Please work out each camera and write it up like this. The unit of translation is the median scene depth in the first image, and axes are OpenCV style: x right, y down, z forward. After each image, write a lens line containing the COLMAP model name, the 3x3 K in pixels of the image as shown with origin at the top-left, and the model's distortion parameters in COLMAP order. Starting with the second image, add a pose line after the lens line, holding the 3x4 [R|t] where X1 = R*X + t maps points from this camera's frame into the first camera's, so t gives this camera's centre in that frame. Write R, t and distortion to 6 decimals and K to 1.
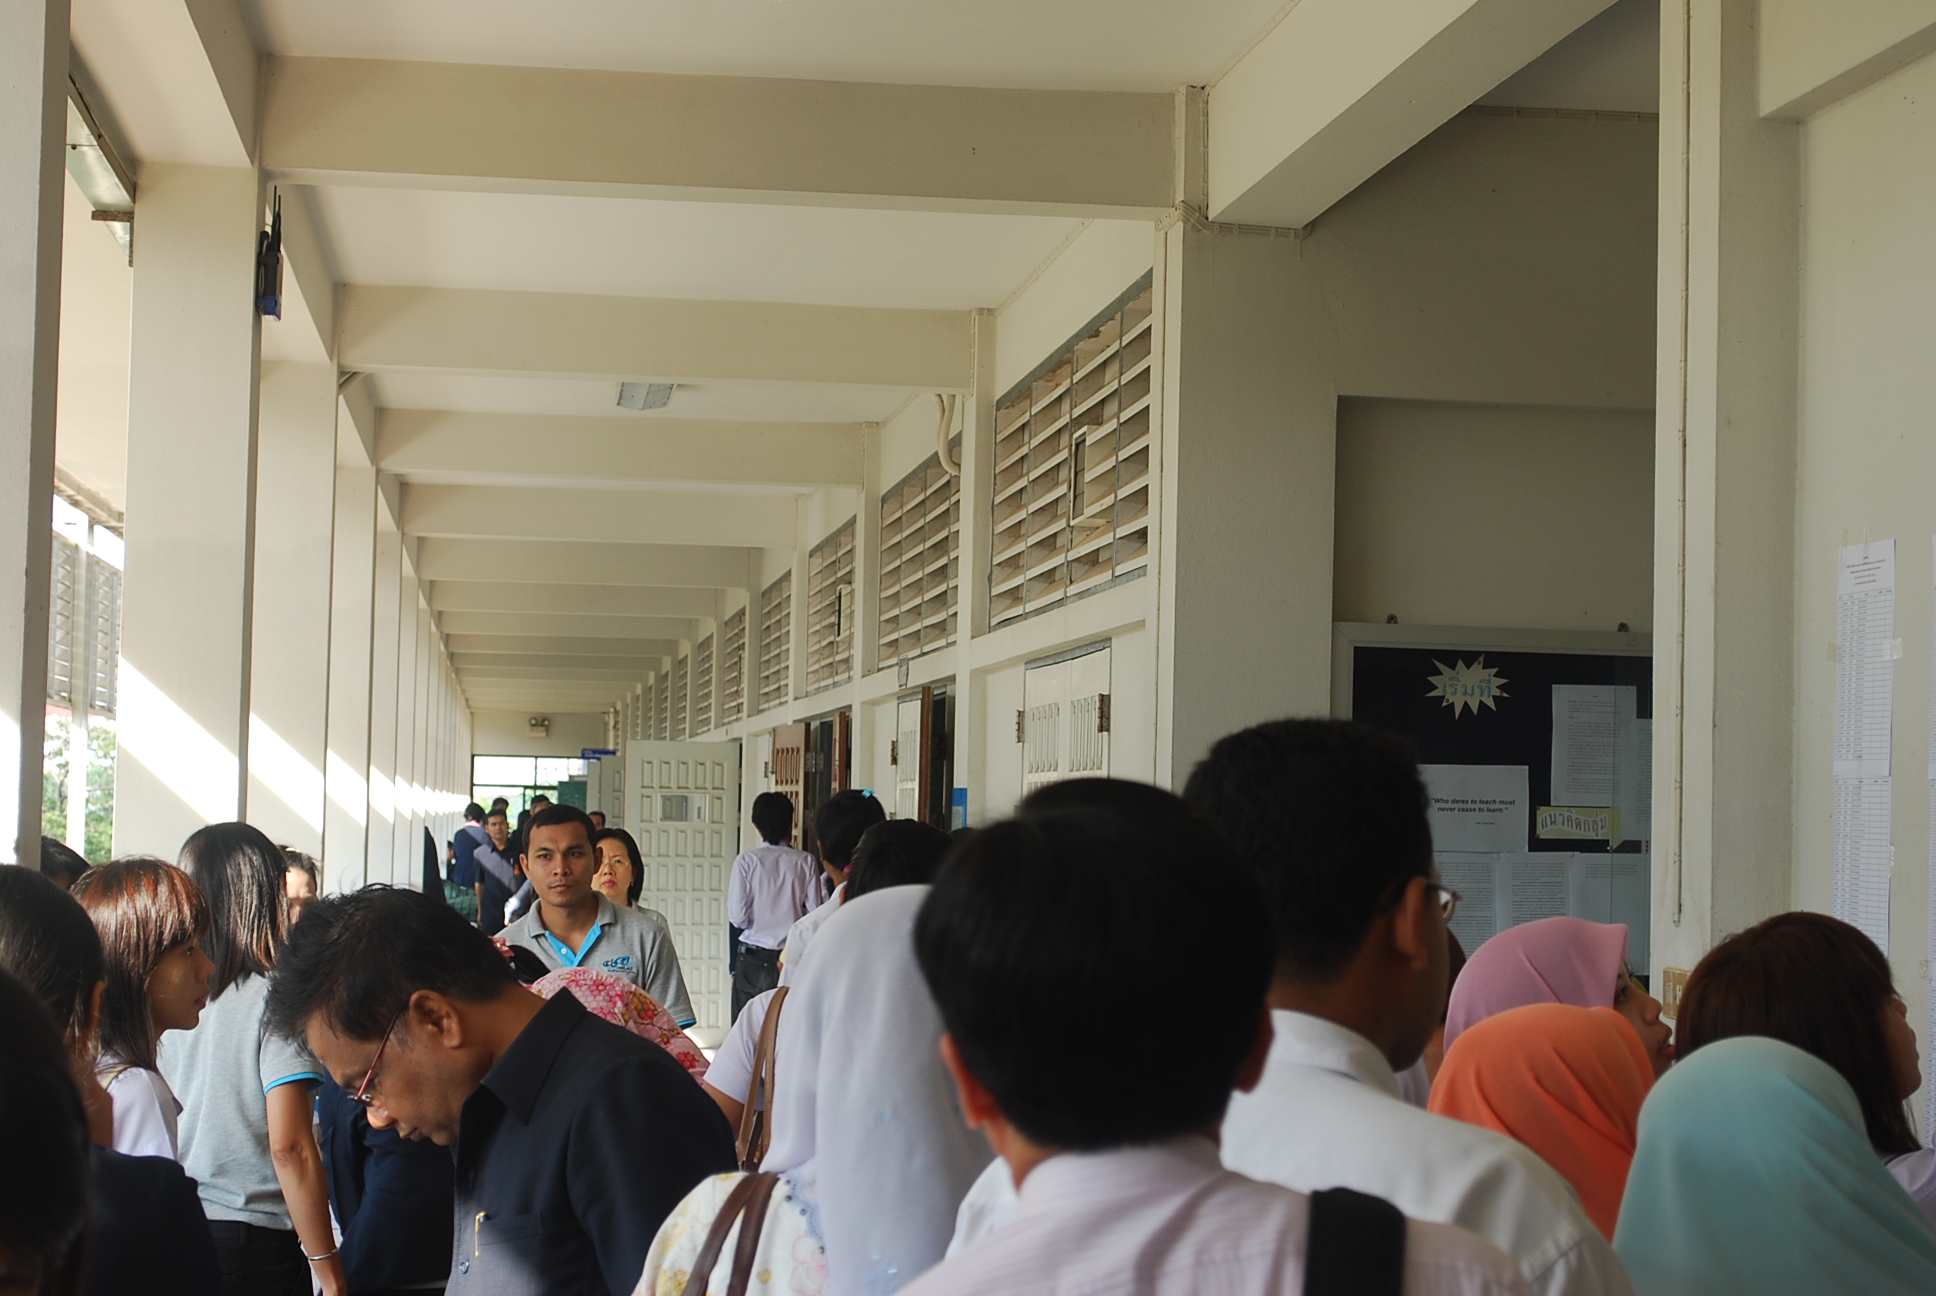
lens RADIAL K [[3946.1, 0, 968.0], [0, 3946.1, 648.0], [0, 0, 1]] dist [0.021412, 0.224400]
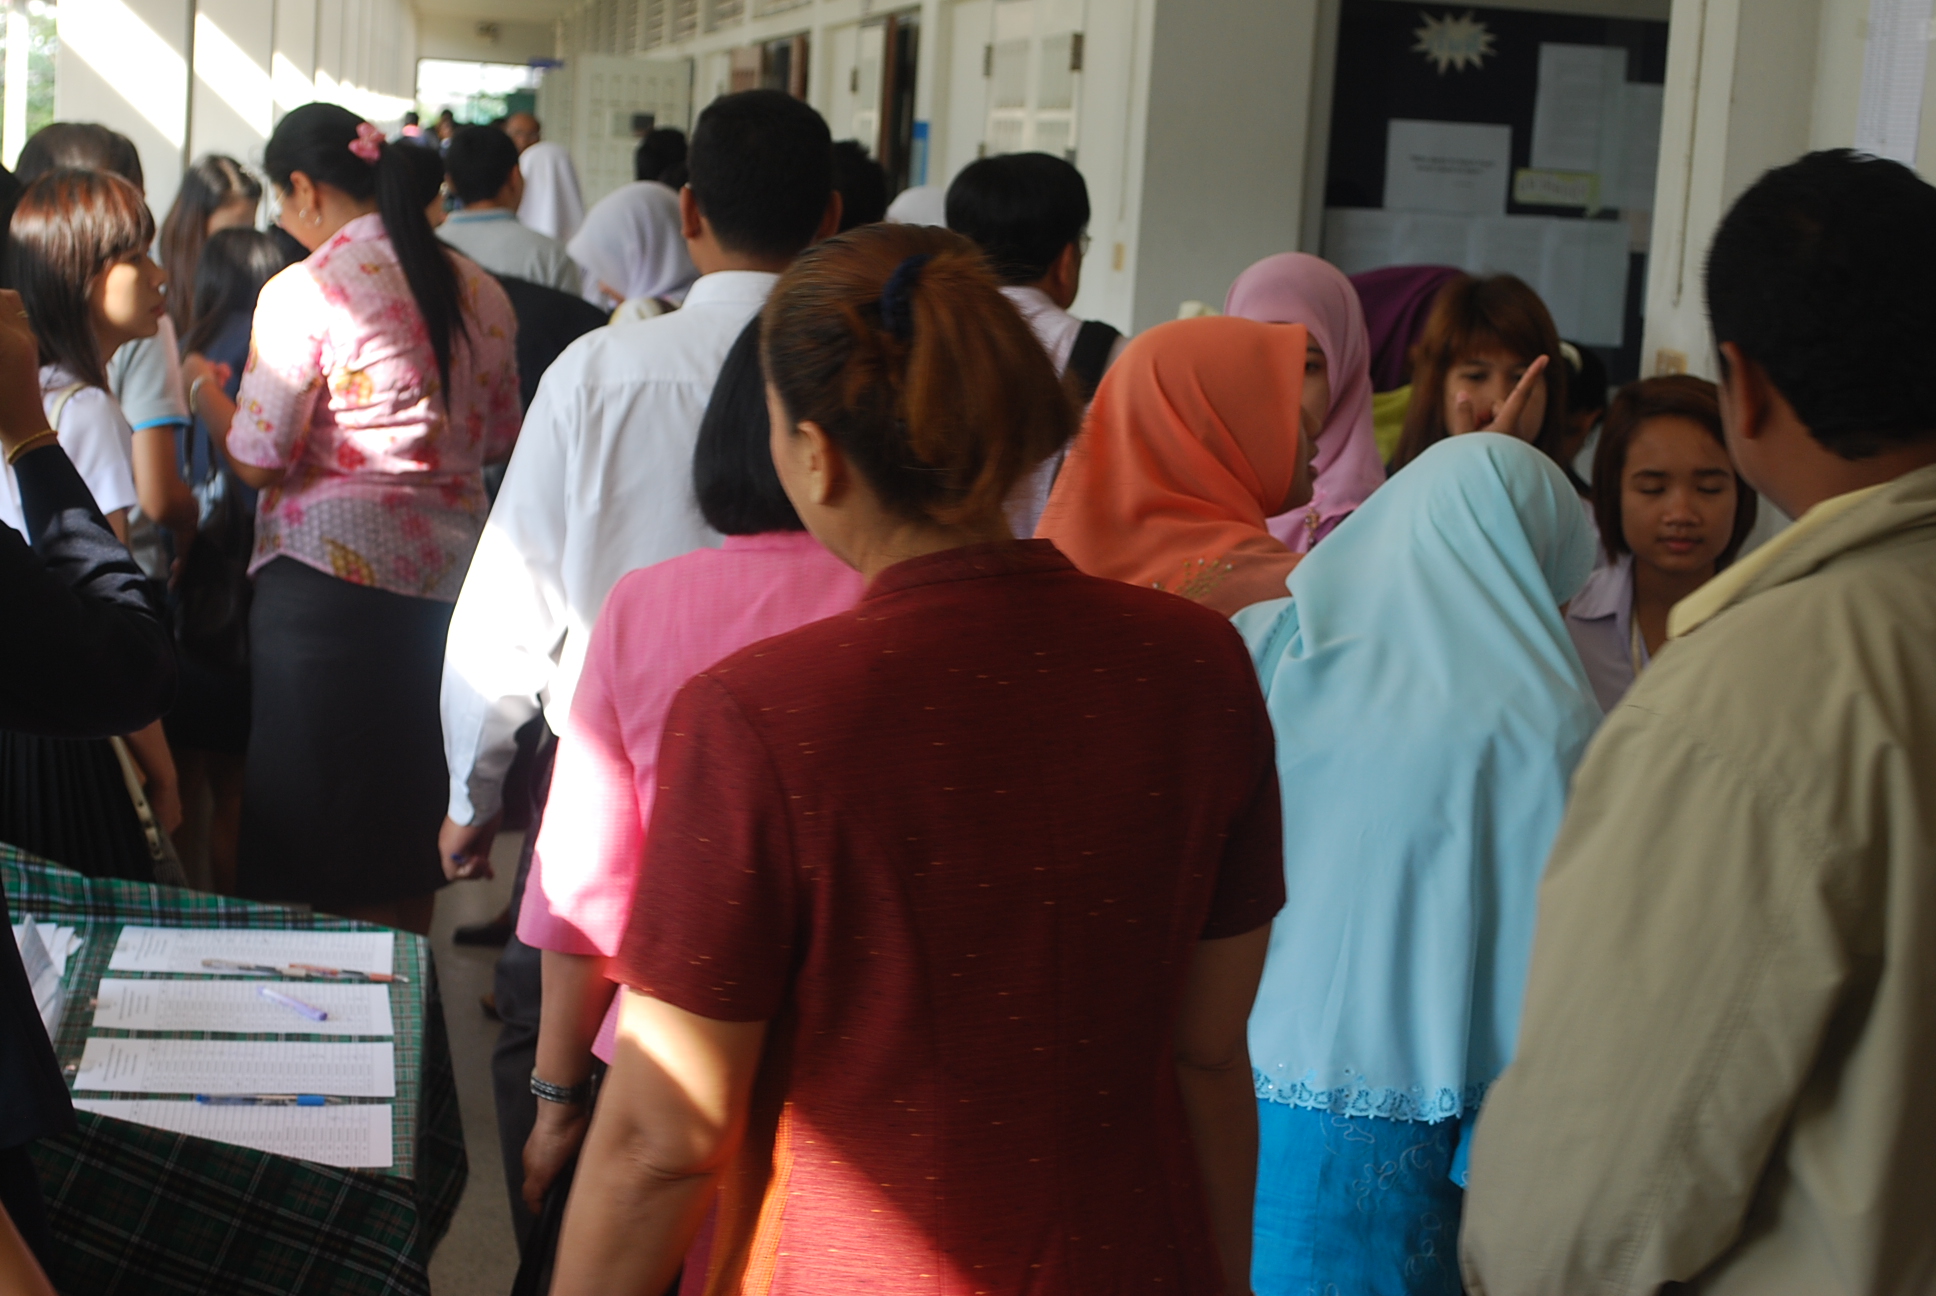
lens RADIAL K [[3912.1, 0, 1025.3], [0, 3912.1, 649.1], [0, 0, 1]] dist [0.002524, -0.088789]
pose [[0.998595, 0.040762, 0.033860, -0.004784], [-0.045923, 0.984523, 0.169135, -0.000977], [-0.026442, -0.170452, 0.985011, 0.026012]]
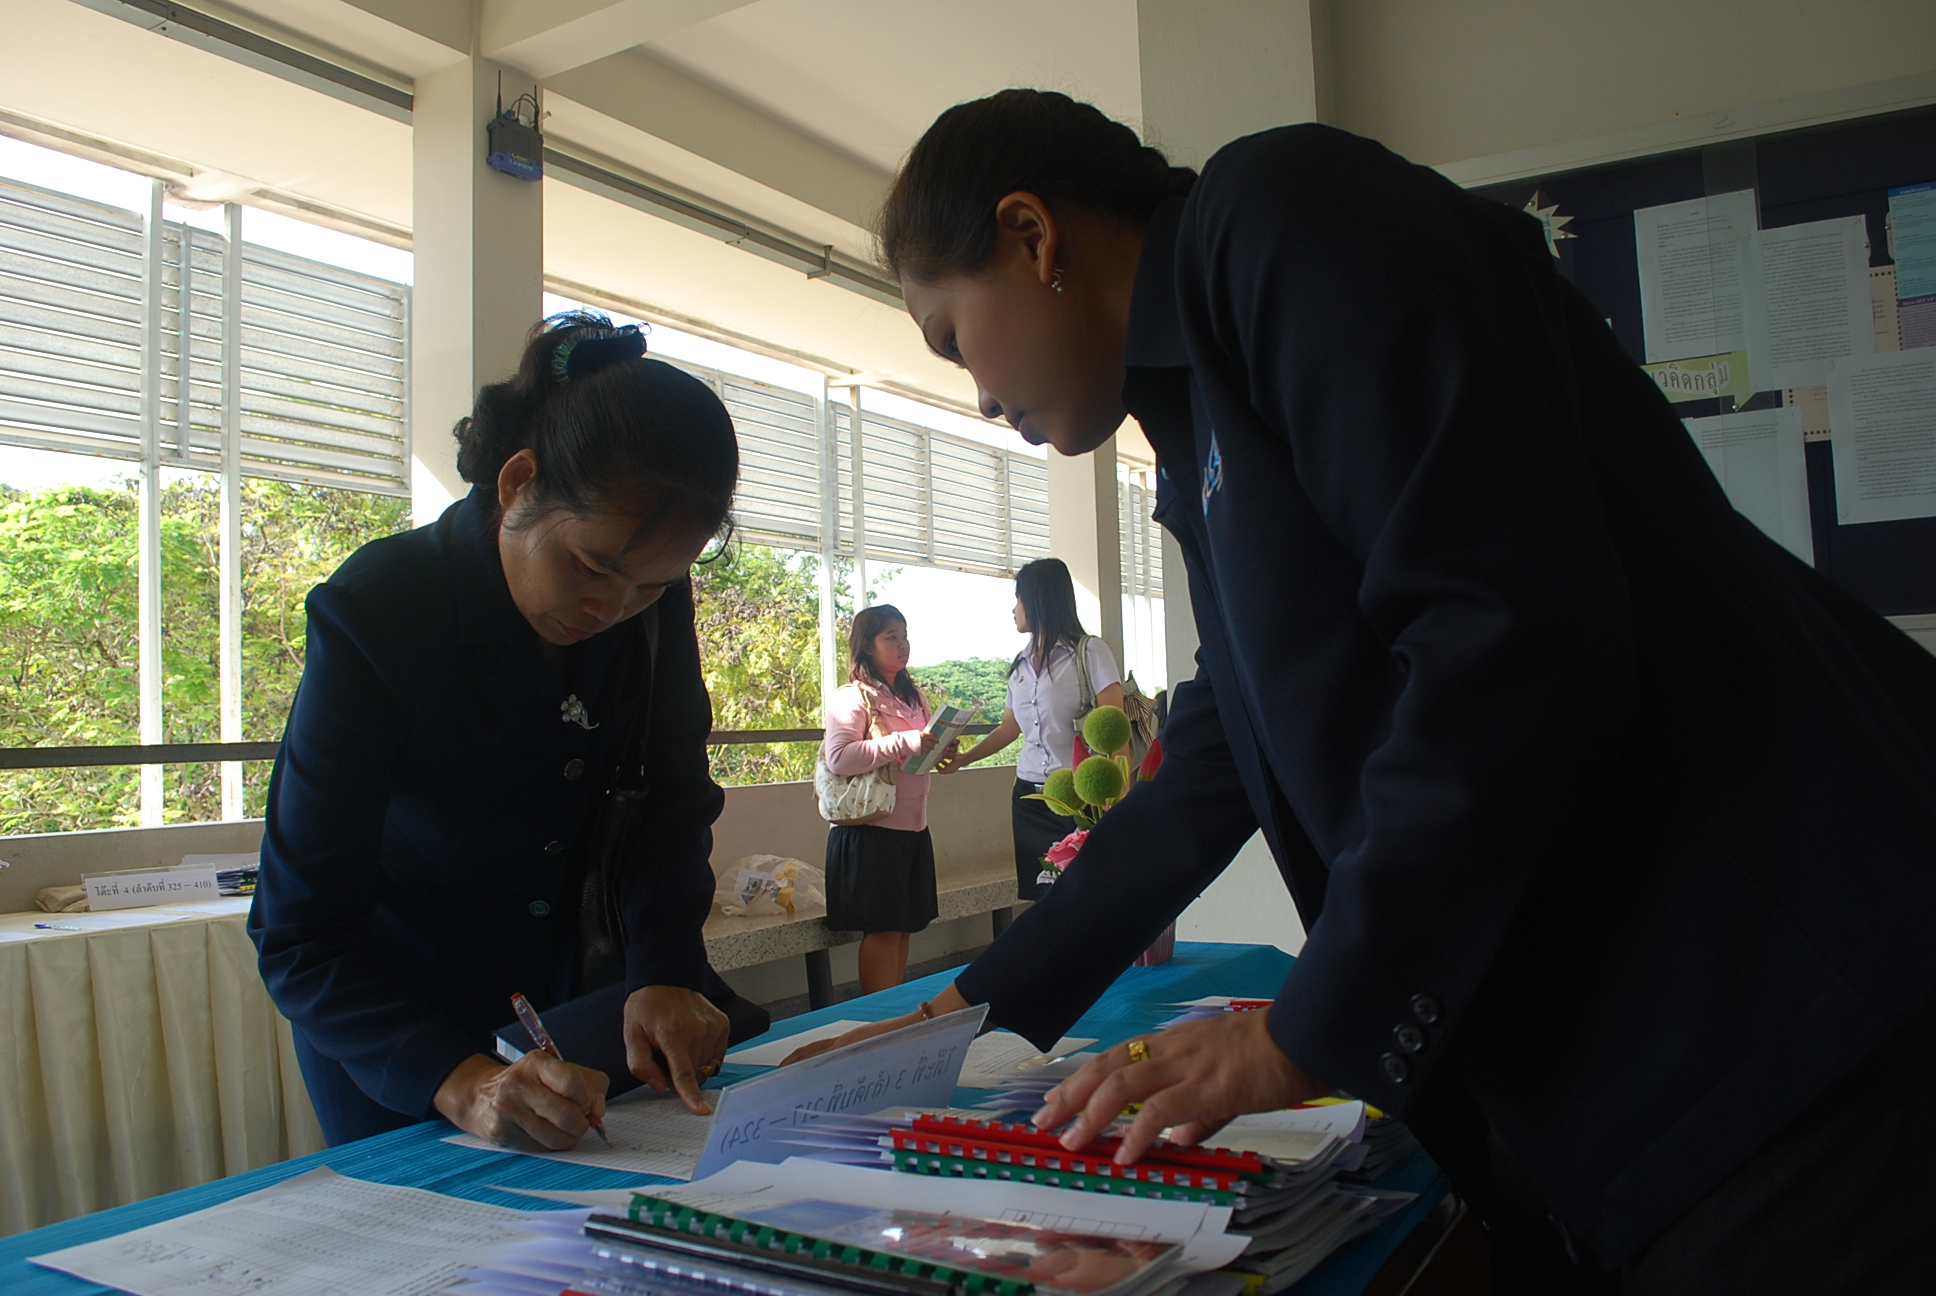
lens RADIAL K [[1531.6, 0, 968.0], [0, 1531.6, 648.0], [0, 0, 1]] dist [-0.086106, 0.018214]
pose [[0.790651, -0.082441, -0.606691, 0.193944], [0.080740, 0.996279, -0.030159, 0.083699], [0.606920, -0.025139, 0.794365, 0.616153]]
